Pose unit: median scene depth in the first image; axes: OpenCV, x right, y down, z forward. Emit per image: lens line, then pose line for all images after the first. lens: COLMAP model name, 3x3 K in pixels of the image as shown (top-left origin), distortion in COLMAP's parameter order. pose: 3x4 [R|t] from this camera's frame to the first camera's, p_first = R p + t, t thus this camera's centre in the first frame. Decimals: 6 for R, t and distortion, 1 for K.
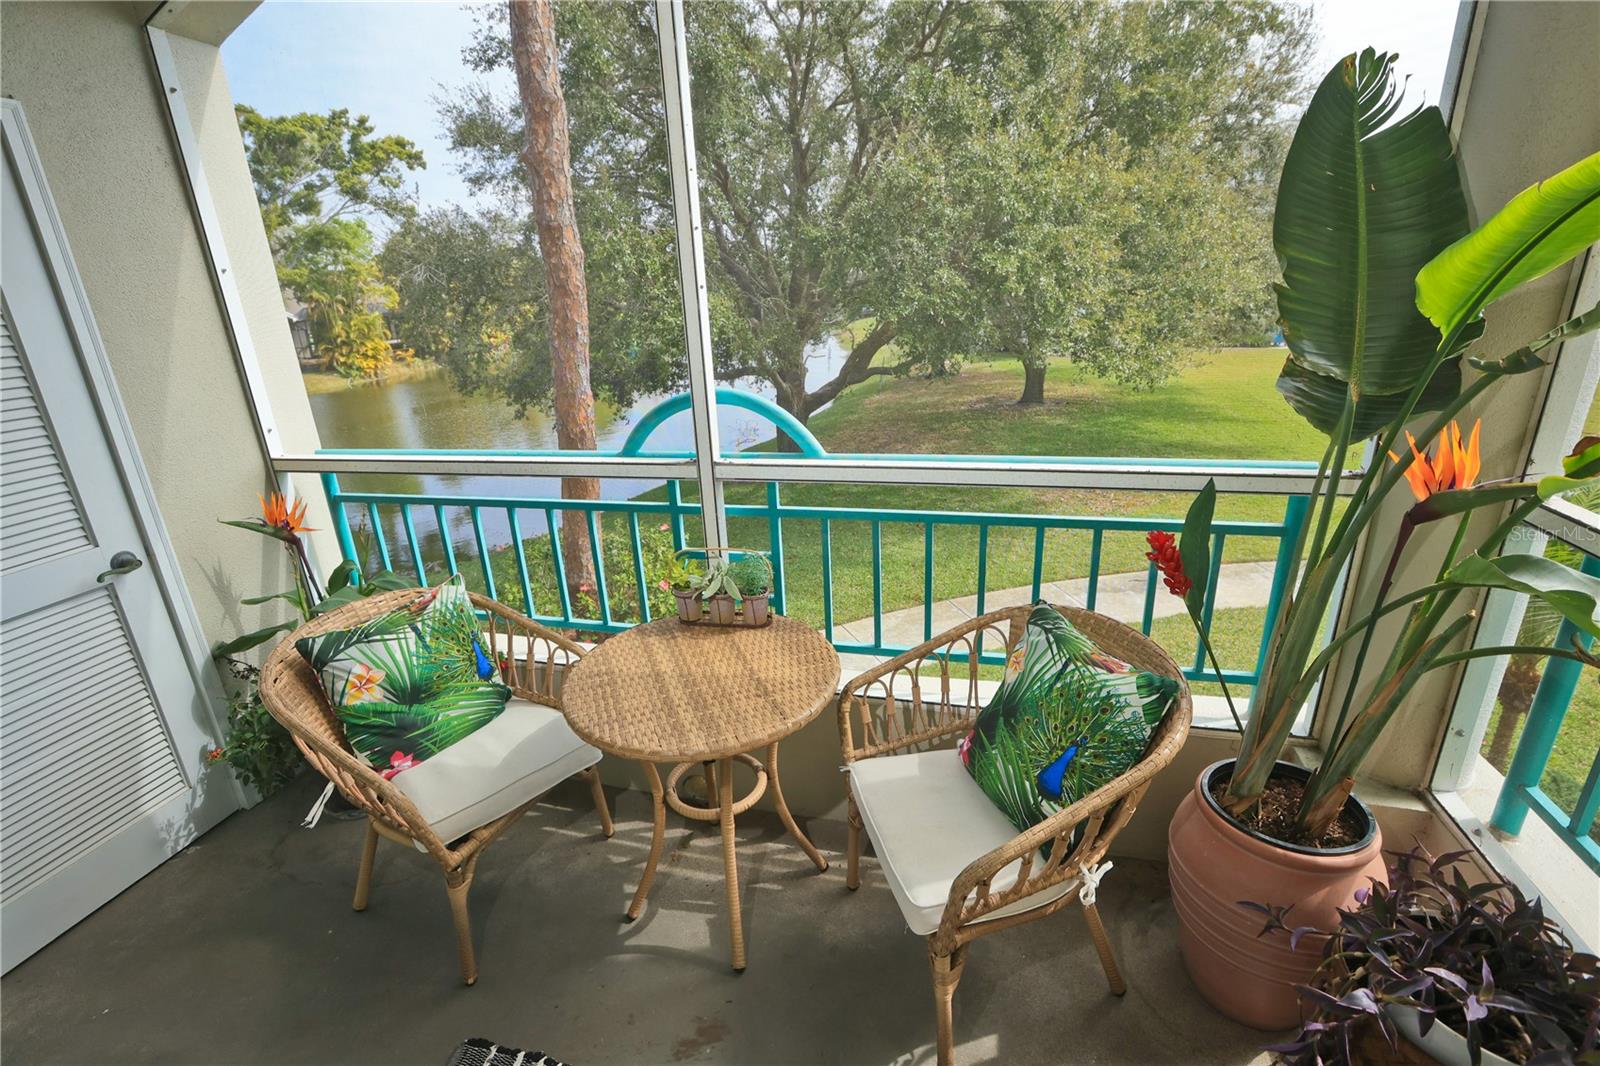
lens RADIAL K [[713.7, 0, 797.2], [0, 713.7, 527.5], [0, 0, 1]] dist [-0.025921, 0.002506]
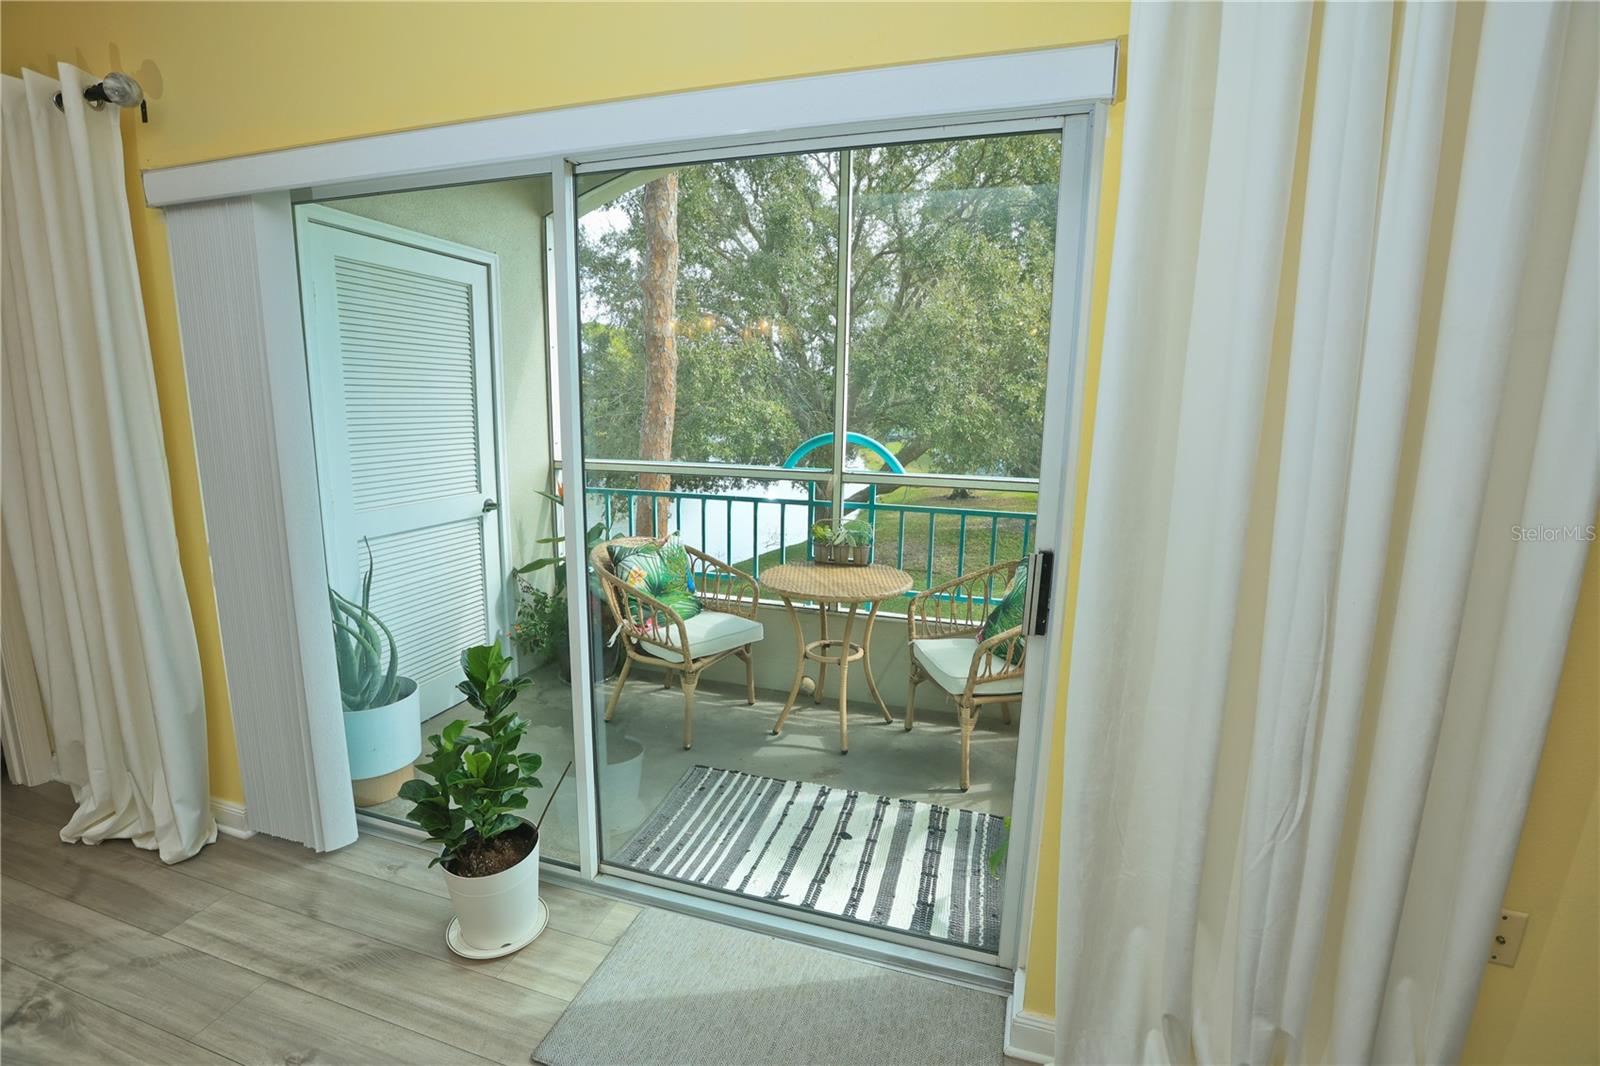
lens RADIAL K [[713.7, 0, 800.5], [0, 713.7, 522.4], [0, 0, 1]] dist [-0.025921, 0.002506]
pose [[0.996828, 0.074810, -0.027154, -0.163573], [-0.078262, 0.983390, -0.163763, 0.327069], [0.014452, 0.165368, 0.986126, -0.714174]]
